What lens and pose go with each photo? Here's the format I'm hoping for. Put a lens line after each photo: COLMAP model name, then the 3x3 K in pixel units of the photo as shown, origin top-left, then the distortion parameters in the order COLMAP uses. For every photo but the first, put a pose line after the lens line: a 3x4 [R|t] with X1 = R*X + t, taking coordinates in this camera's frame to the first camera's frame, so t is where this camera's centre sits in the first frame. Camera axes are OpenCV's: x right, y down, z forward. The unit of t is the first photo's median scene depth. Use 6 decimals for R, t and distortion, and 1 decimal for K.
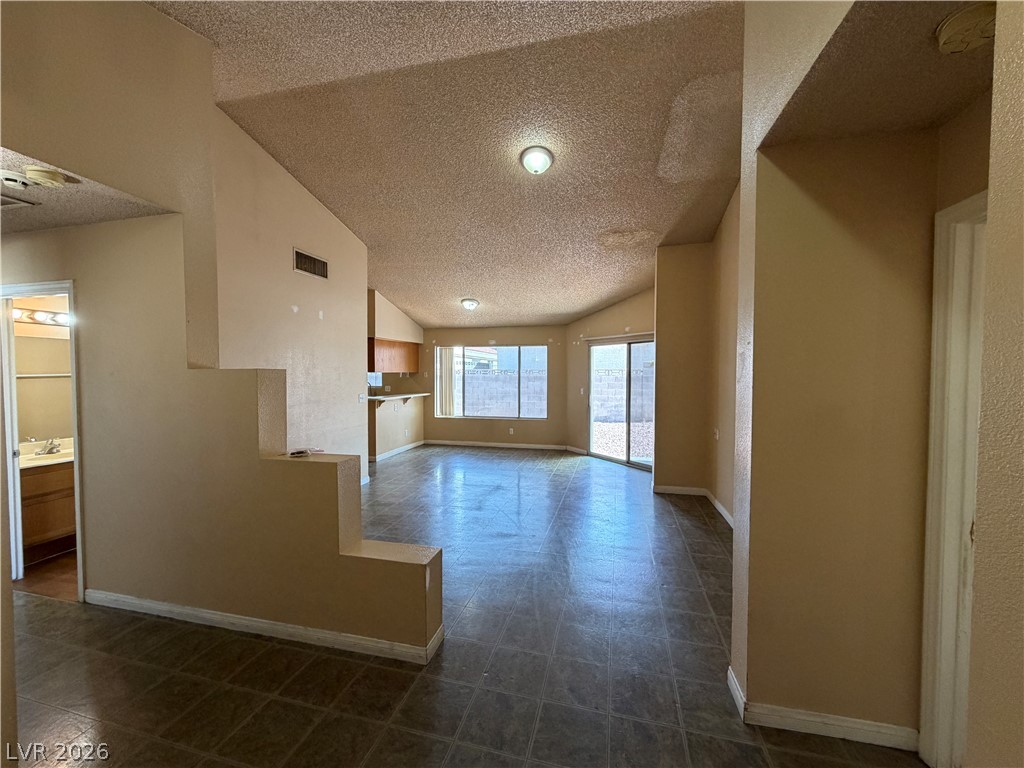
lens RADIAL K [[408.3, 0, 508.0], [0, 408.3, 391.5], [0, 0, 1]] dist [-0.000580, 0.000780]
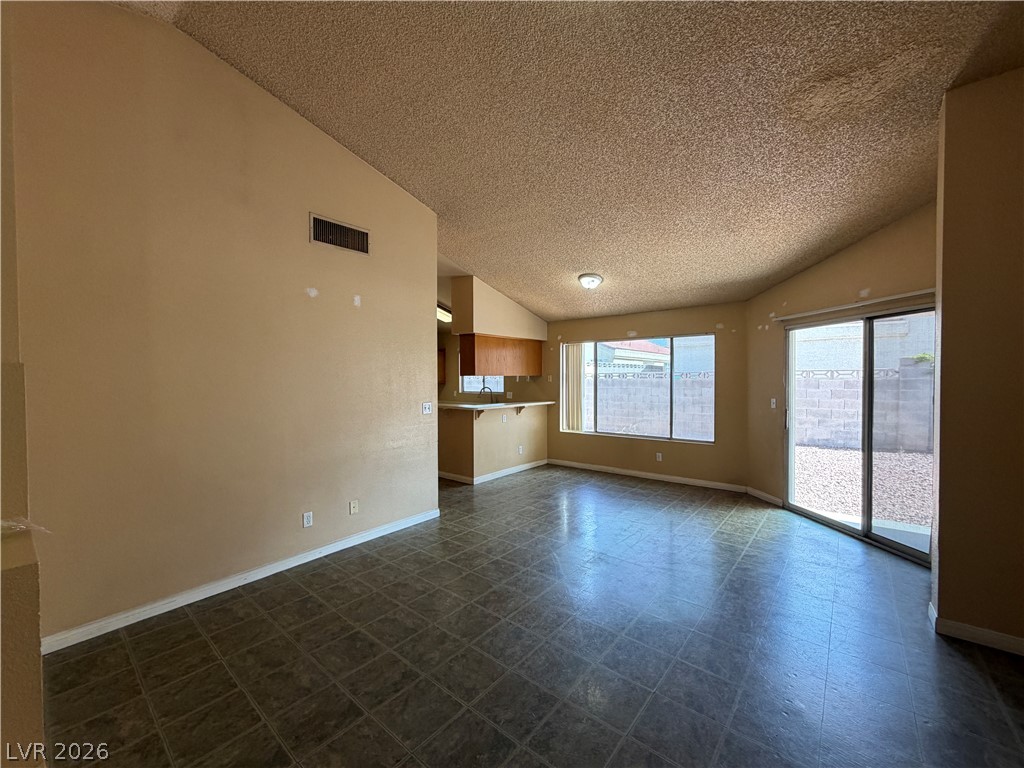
lens RADIAL K [[408.3, 0, 510.5], [0, 408.3, 387.9], [0, 0, 1]] dist [-0.000580, 0.000780]
pose [[0.905925, 0.004402, -0.423415, 0.082398], [-0.013411, 0.999743, -0.018300, -0.007583], [0.423226, 0.022257, 0.905751, 0.266310]]
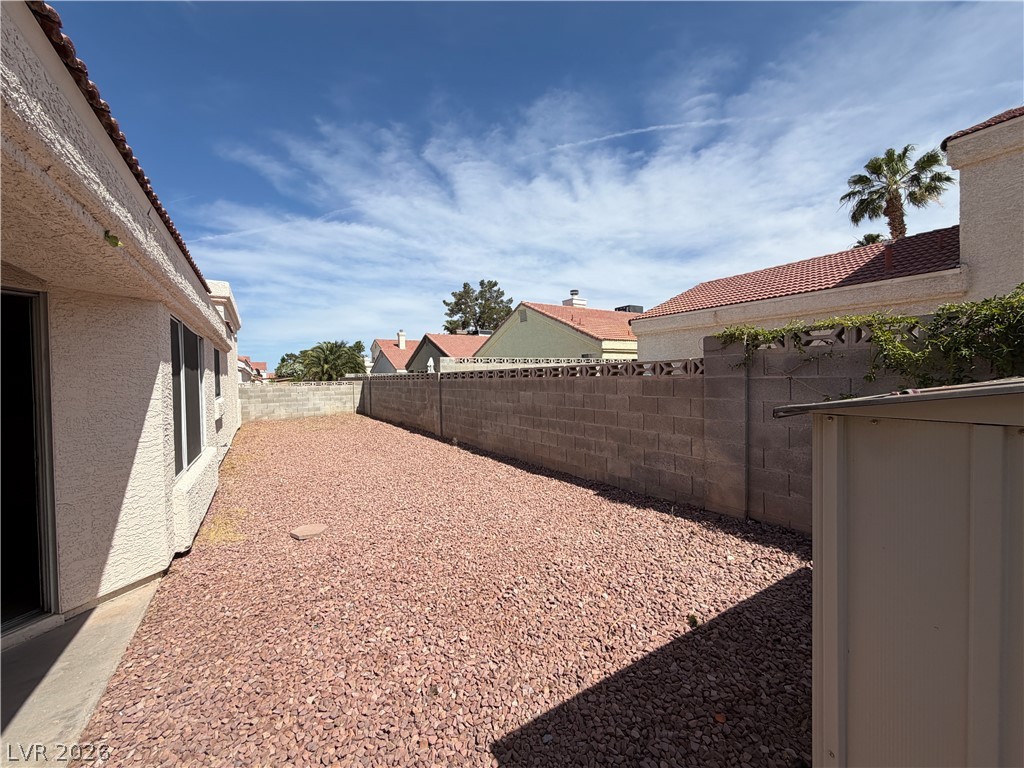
lens RADIAL K [[408.3, 0, 507.7], [0, 408.3, 385.5], [0, 0, 1]] dist [-0.000580, 0.000780]
pose [[0.708160, -0.000020, -0.706052, 0.721063], [-0.014888, 0.999777, -0.014960, -0.038138], [0.705895, 0.021106, 0.708002, 1.028199]]
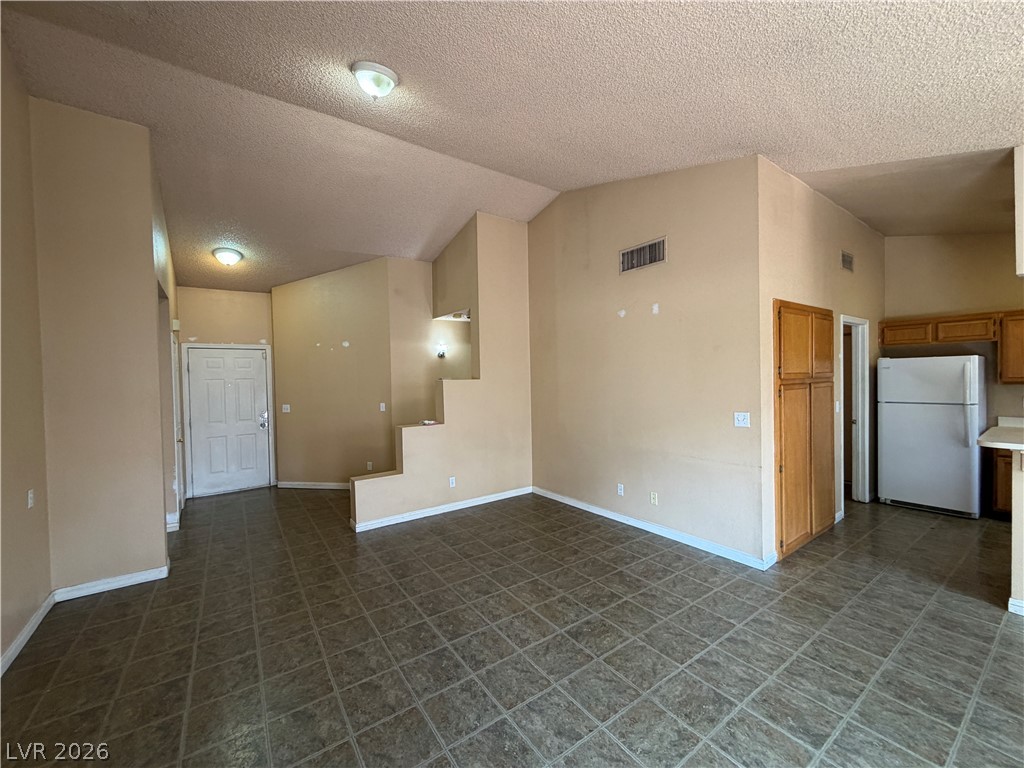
lens RADIAL K [[408.3, 0, 506.5], [0, 408.3, 379.9], [0, 0, 1]] dist [-0.000580, 0.000780]
pose [[-0.650838, 0.017270, -0.759020, 0.233898], [-0.014663, 0.999269, 0.035310, -0.041861], [0.759075, 0.034111, -0.650109, 0.820881]]
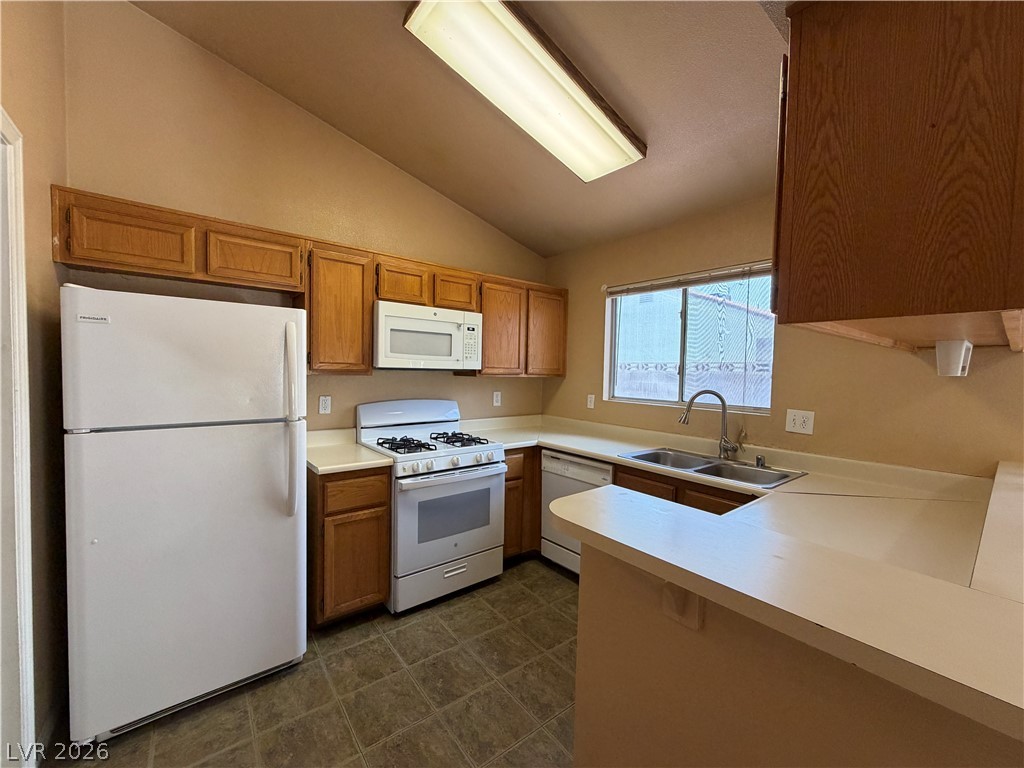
lens RADIAL K [[408.3, 0, 511.3], [0, 408.3, 391.2], [0, 0, 1]] dist [-0.000580, 0.000780]
pose [[0.781645, 0.042806, -0.622253, -0.328987], [-0.044087, 0.998939, 0.013340, -0.024018], [0.622164, 0.017006, 0.782702, 0.828445]]
